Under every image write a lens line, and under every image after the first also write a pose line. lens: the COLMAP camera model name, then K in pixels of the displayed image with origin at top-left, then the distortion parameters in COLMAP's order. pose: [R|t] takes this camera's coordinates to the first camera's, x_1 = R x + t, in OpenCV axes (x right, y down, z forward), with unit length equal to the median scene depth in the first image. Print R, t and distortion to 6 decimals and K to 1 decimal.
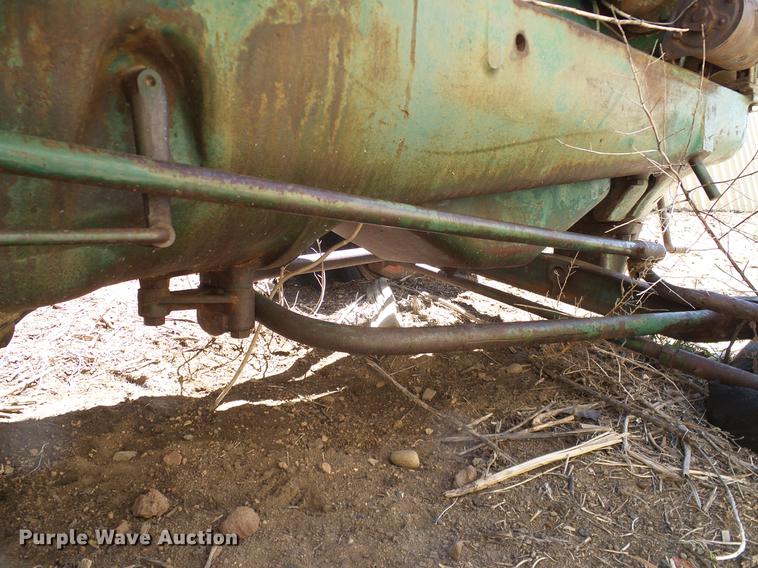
lens RADIAL K [[524.9, 0, 380.8], [0, 524.9, 281.9], [0, 0, 1]] dist [0.006821, -0.009716]
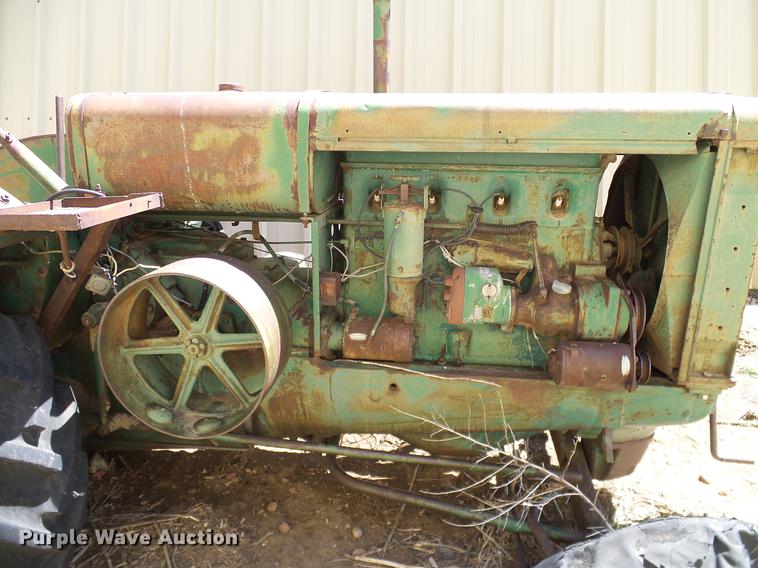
lens RADIAL K [[524.9, 0, 380.7], [0, 524.9, 287.0], [0, 0, 1]] dist [0.006821, -0.009716]
pose [[0.719373, 0.172475, -0.672870, 1.567189], [-0.078147, 0.982629, 0.168326, -1.182897], [0.690214, -0.068506, 0.720356, -0.564769]]
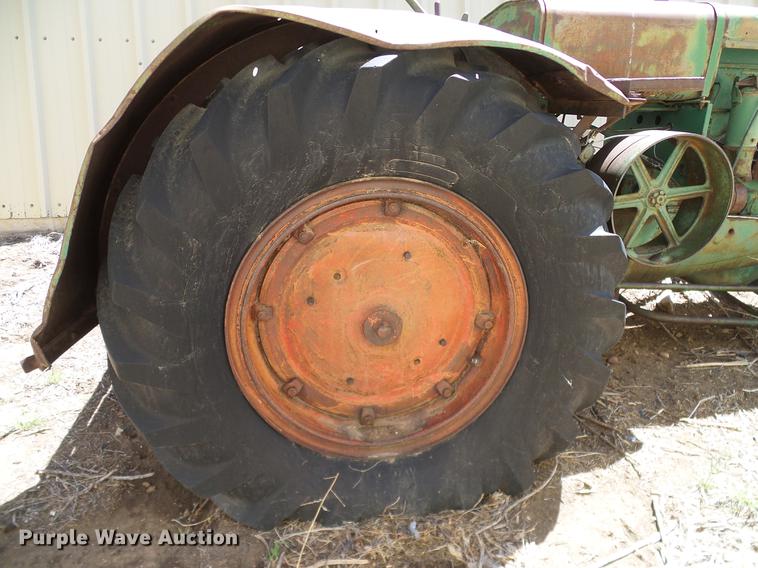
lens RADIAL K [[524.9, 0, 377.7], [0, 524.9, 286.4], [0, 0, 1]] dist [0.006821, -0.009716]
pose [[0.878624, 0.149720, -0.453435, -0.096657], [-0.051499, 0.973747, 0.221733, -0.684555], [0.474728, -0.171468, 0.863268, -2.505818]]
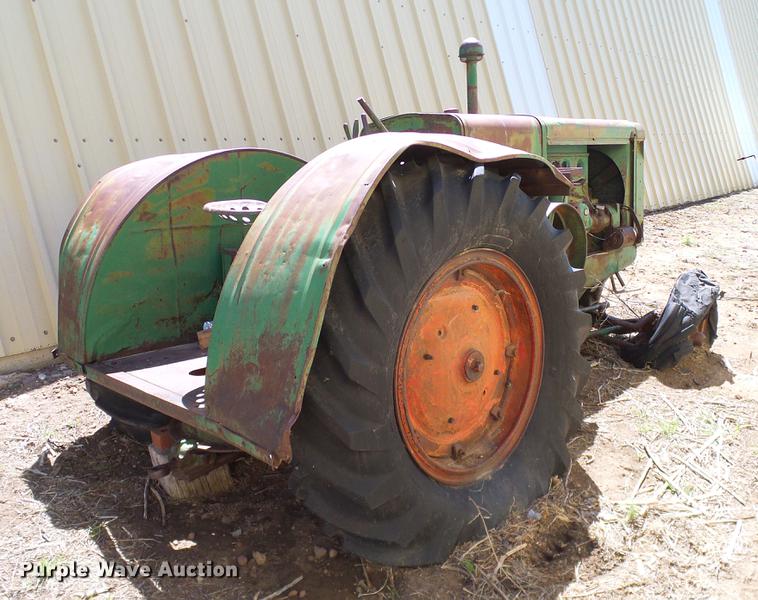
lens RADIAL K [[694.2, 0, 385.5], [0, 694.2, 305.2], [0, 0, 1]] dist [-0.023223, 0.000000]
pose [[0.988035, -0.097683, 0.119354, -1.750224], [0.090019, 0.993615, 0.068009, -0.649960], [-0.125236, -0.056451, 0.990520, -4.046231]]
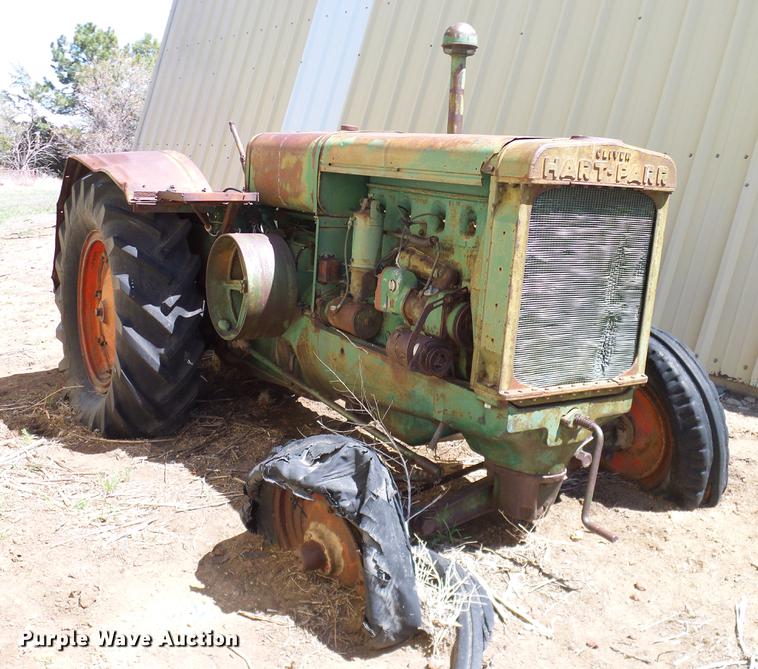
lens RADIAL K [[837.8, 0, 346.4], [0, 837.8, 337.3], [0, 0, 1]] dist [-0.045107, 0.000000]
pose [[-0.102284, 0.182756, -0.977823, 4.551575], [-0.182229, 0.962902, 0.199029, -1.387638], [0.977922, 0.198545, -0.065186, 1.260676]]
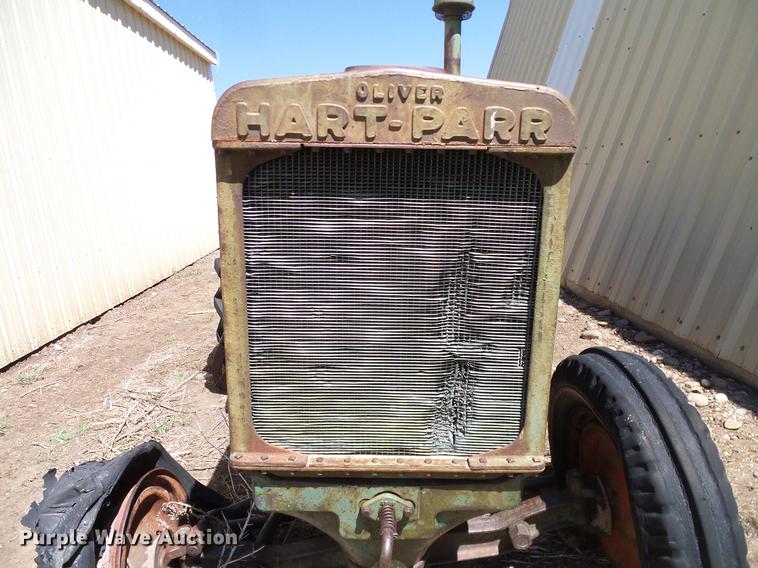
lens RADIAL K [[524.9, 0, 381.2], [0, 524.9, 286.8], [0, 0, 1]] dist [0.006821, -0.009716]
pose [[-0.598649, 0.154881, -0.785895, 2.102676], [-0.122770, 0.951795, 0.281094, -1.531796], [0.791547, 0.264761, -0.550777, 2.695115]]
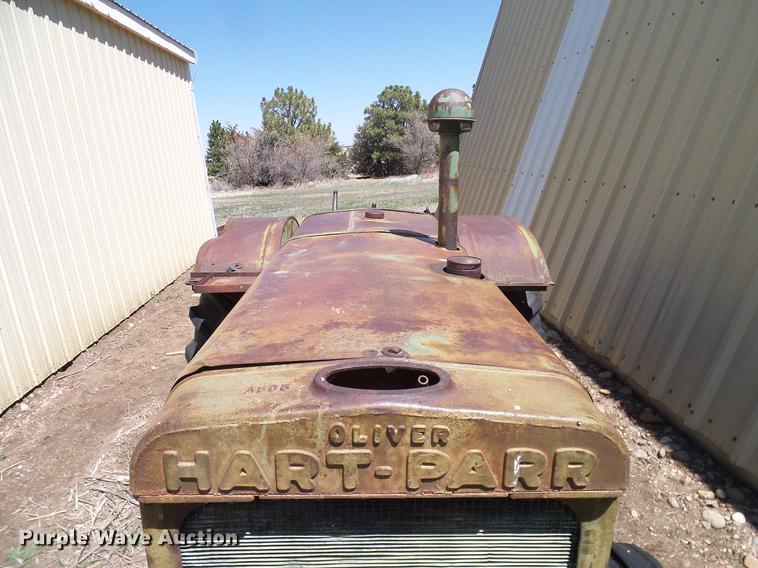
lens RADIAL K [[524.9, 0, 380.1], [0, 524.9, 290.4], [0, 0, 1]] dist [0.006821, -0.009716]
pose [[-0.582430, 0.194071, -0.789375, 1.709850], [-0.121381, 0.939432, 0.320522, -2.127941], [0.803768, 0.282497, -0.523596, 2.321686]]
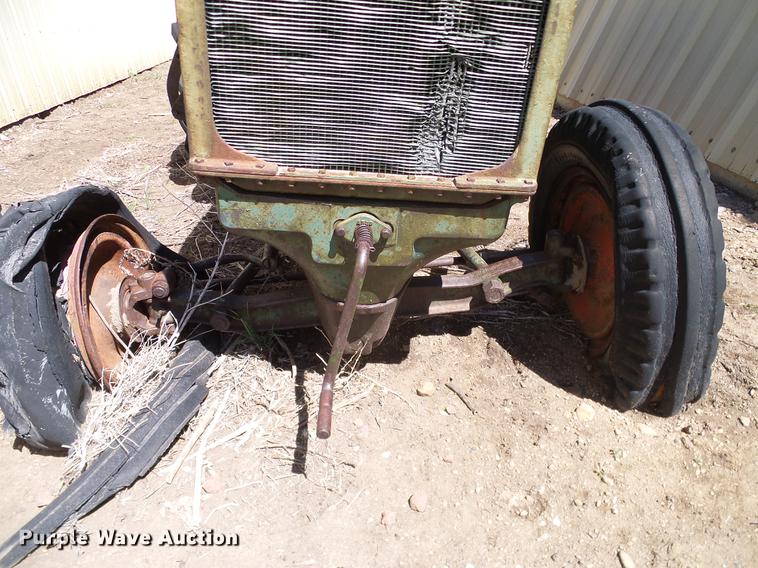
lens RADIAL K [[524.9, 0, 380.8], [0, 524.9, 282.5], [0, 0, 1]] dist [0.006821, -0.009716]
pose [[-0.570782, 0.347765, -0.743820, 2.076773], [-0.184717, 0.828276, 0.528997, -1.145440], [0.800055, 0.439338, -0.408527, 2.719690]]
